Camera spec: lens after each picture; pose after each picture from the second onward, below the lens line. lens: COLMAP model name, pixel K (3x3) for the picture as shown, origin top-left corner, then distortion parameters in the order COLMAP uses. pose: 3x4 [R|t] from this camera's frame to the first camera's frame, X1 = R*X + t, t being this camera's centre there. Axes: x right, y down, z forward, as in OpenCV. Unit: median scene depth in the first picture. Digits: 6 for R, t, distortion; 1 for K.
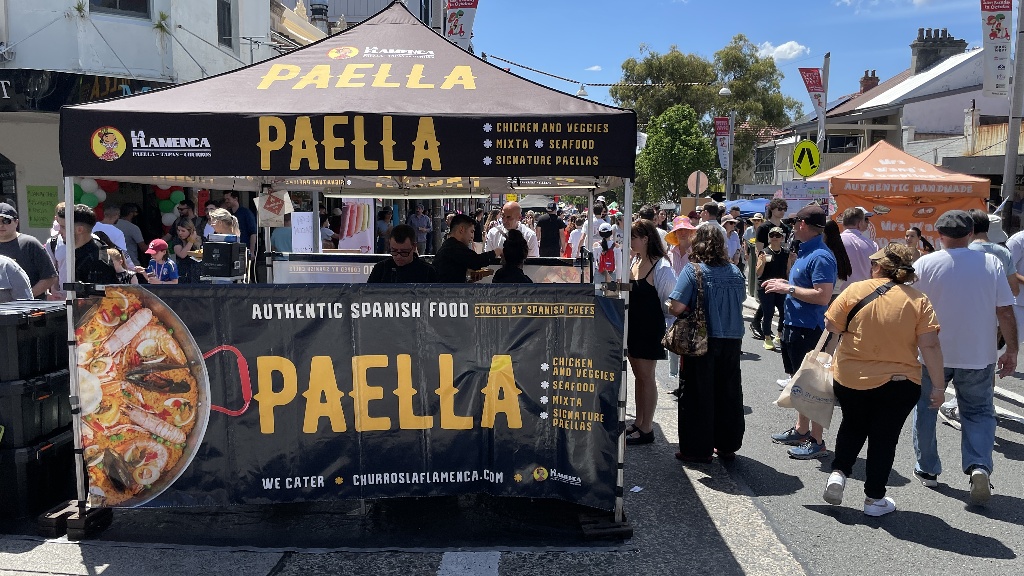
lens RADIAL K [[792.5, 0, 514.8], [0, 792.5, 287.9], [0, 0, 1]] dist [0.003360, 0.001872]
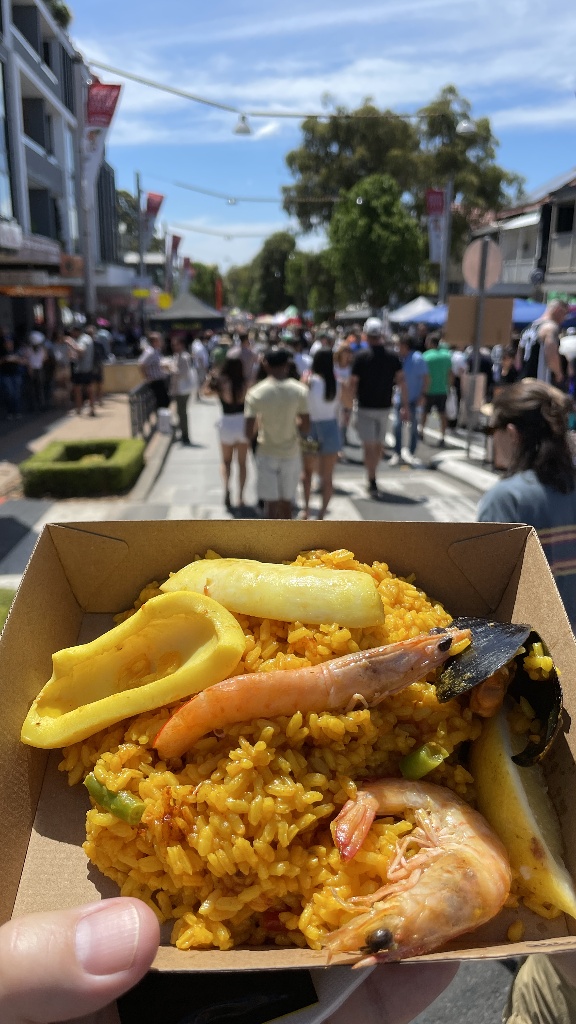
lens RADIAL K [[792.5, 0, 284.5], [0, 792.5, 512.1], [0, 0, 1]] dist [0.003360, 0.001872]
pose [[0.993795, -0.041000, 0.103395, 0.026659], [0.025381, 0.988649, 0.148082, -0.024959], [-0.108293, -0.144539, 0.983555, 0.198466]]
